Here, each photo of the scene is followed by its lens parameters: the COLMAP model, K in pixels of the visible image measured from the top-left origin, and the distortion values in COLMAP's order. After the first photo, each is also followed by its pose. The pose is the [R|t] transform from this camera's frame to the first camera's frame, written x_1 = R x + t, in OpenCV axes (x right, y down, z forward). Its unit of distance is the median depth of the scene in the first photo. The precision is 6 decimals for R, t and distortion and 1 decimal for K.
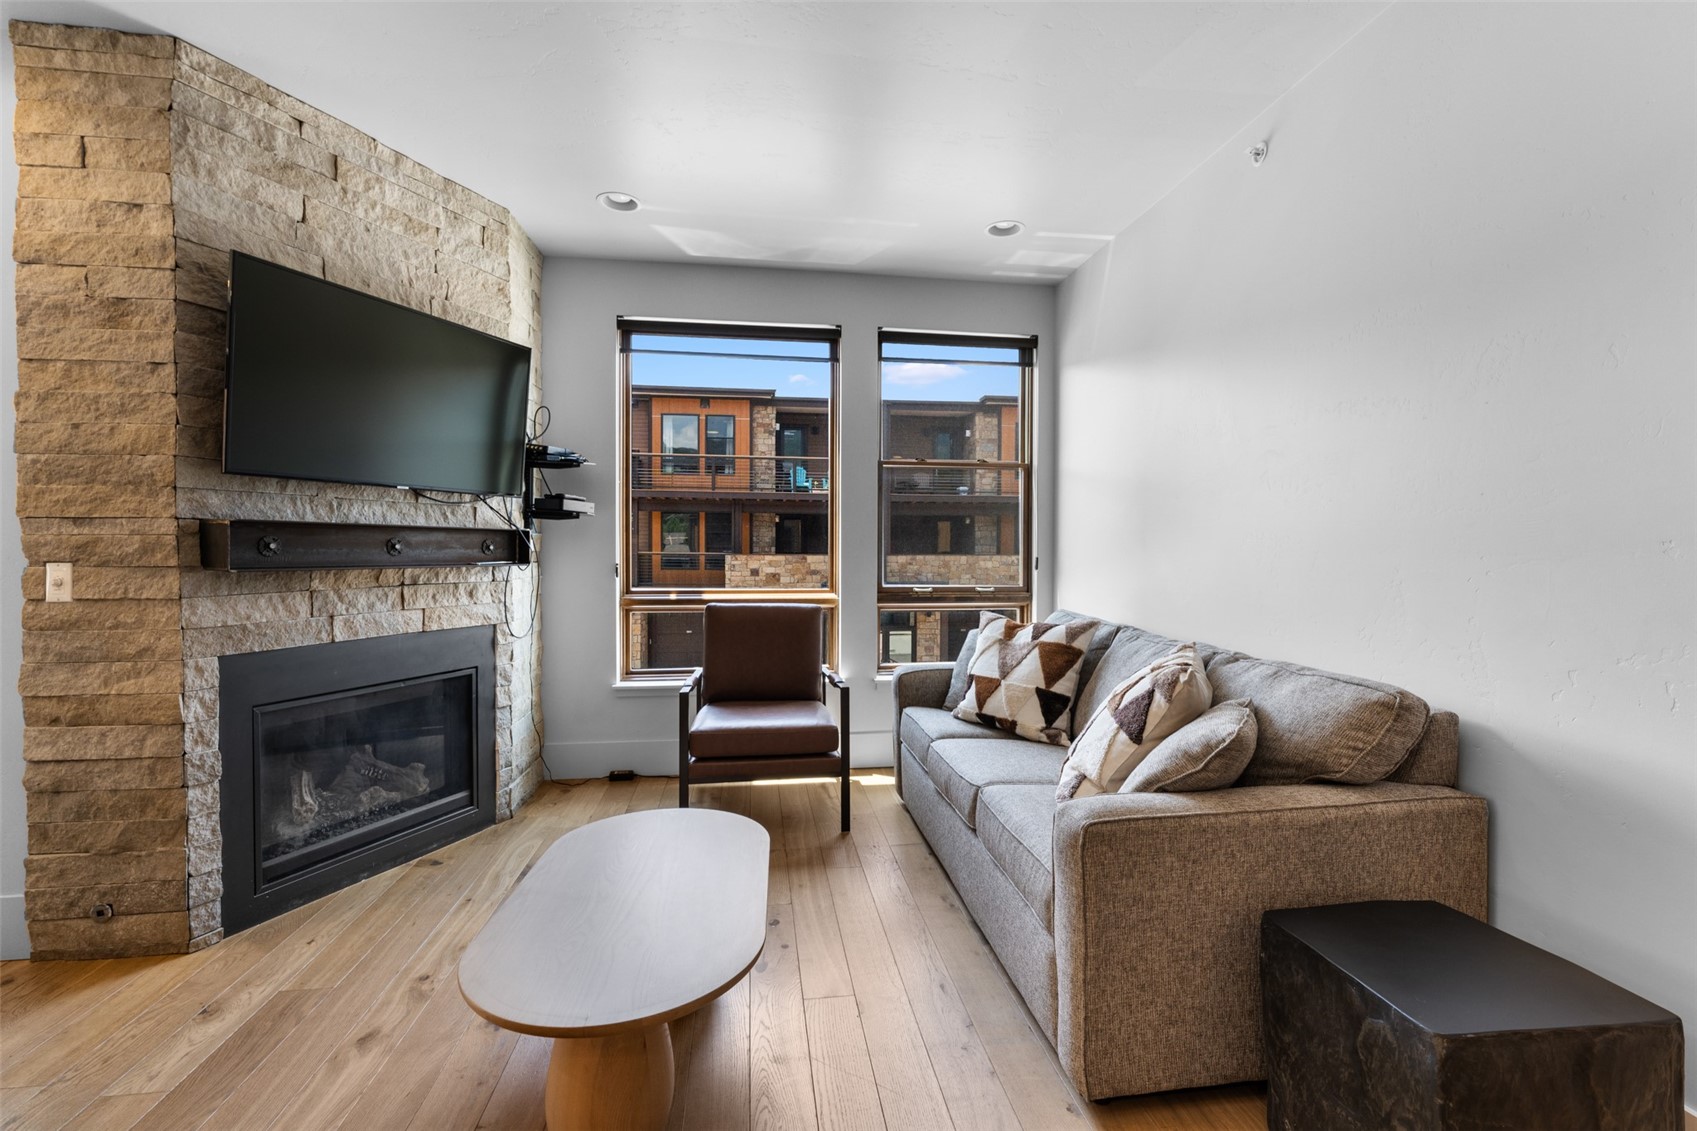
lens RADIAL K [[735.1, 0, 851.0], [0, 735.1, 560.0], [0, 0, 1]] dist [-0.003189, 0.000129]
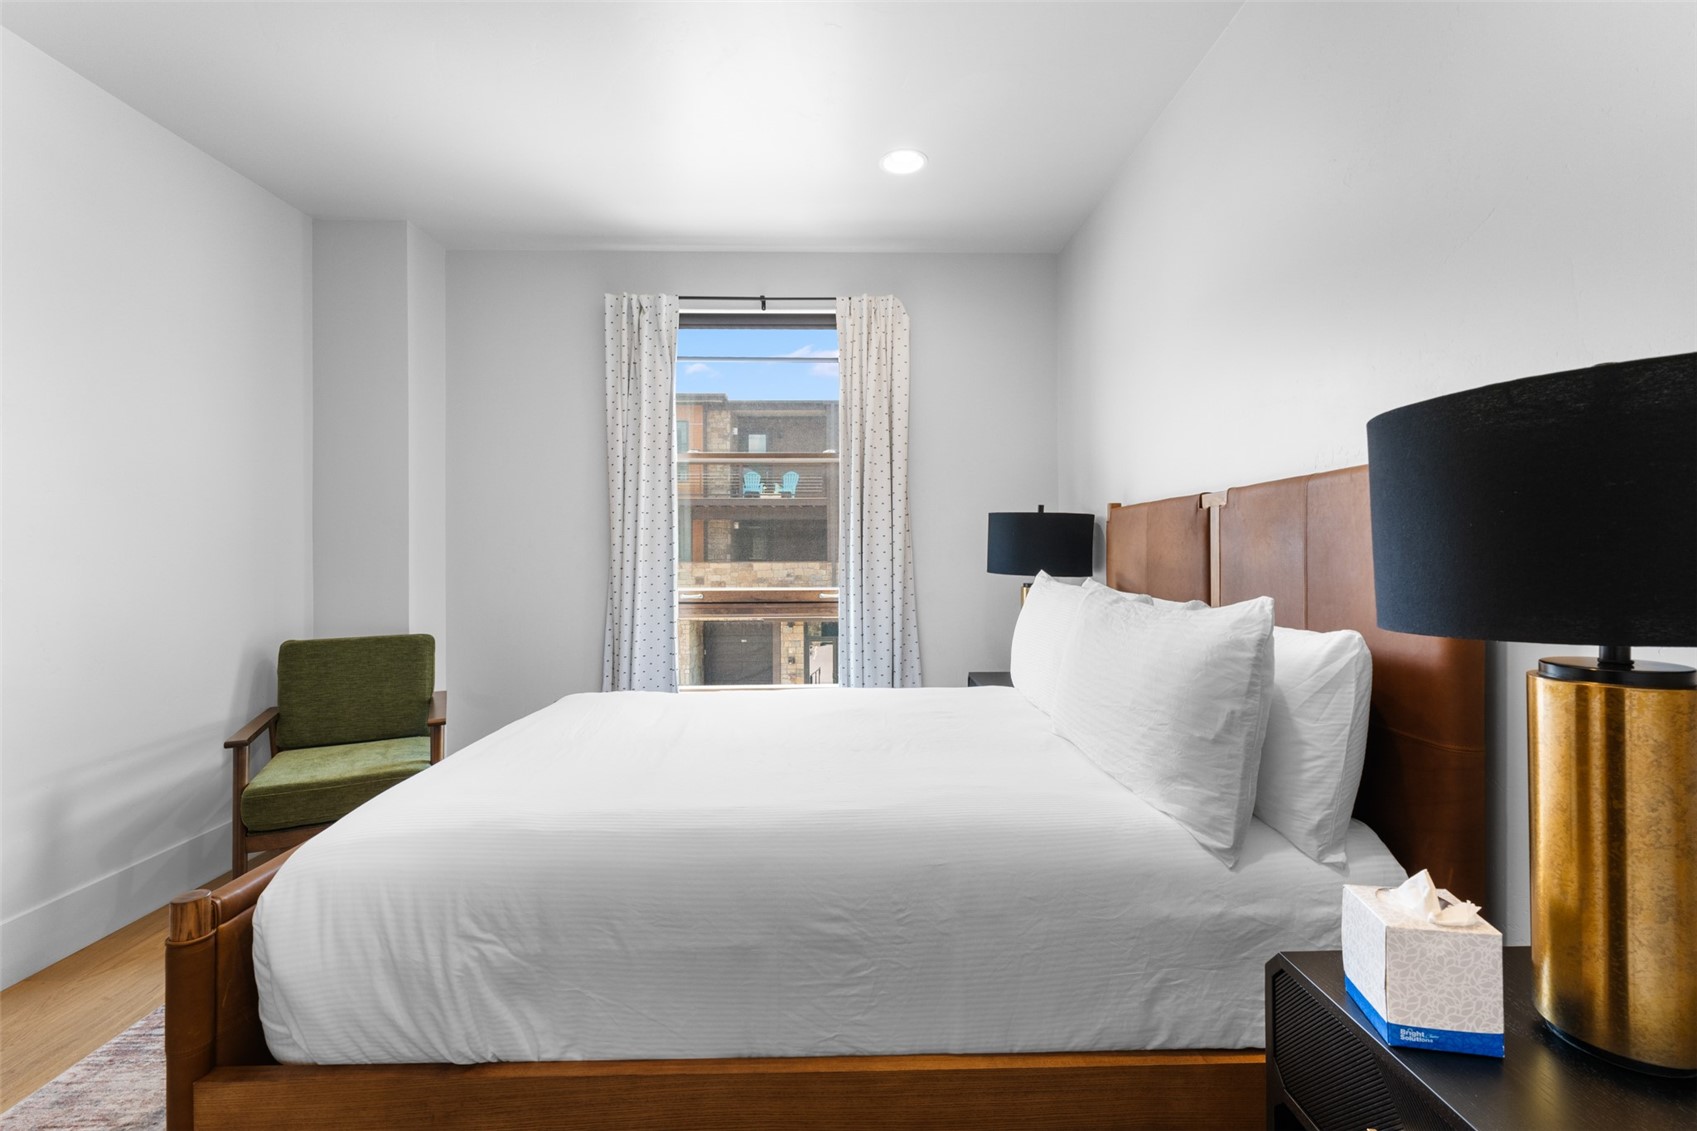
lens RADIAL K [[735.1, 0, 866.3], [0, 735.1, 556.0], [0, 0, 1]] dist [-0.003189, 0.000129]
pose [[0.994454, -0.010529, -0.104640, 0.178823], [0.009006, 0.999847, -0.015013, 0.000528], [0.104782, 0.013987, 0.994397, 0.051852]]
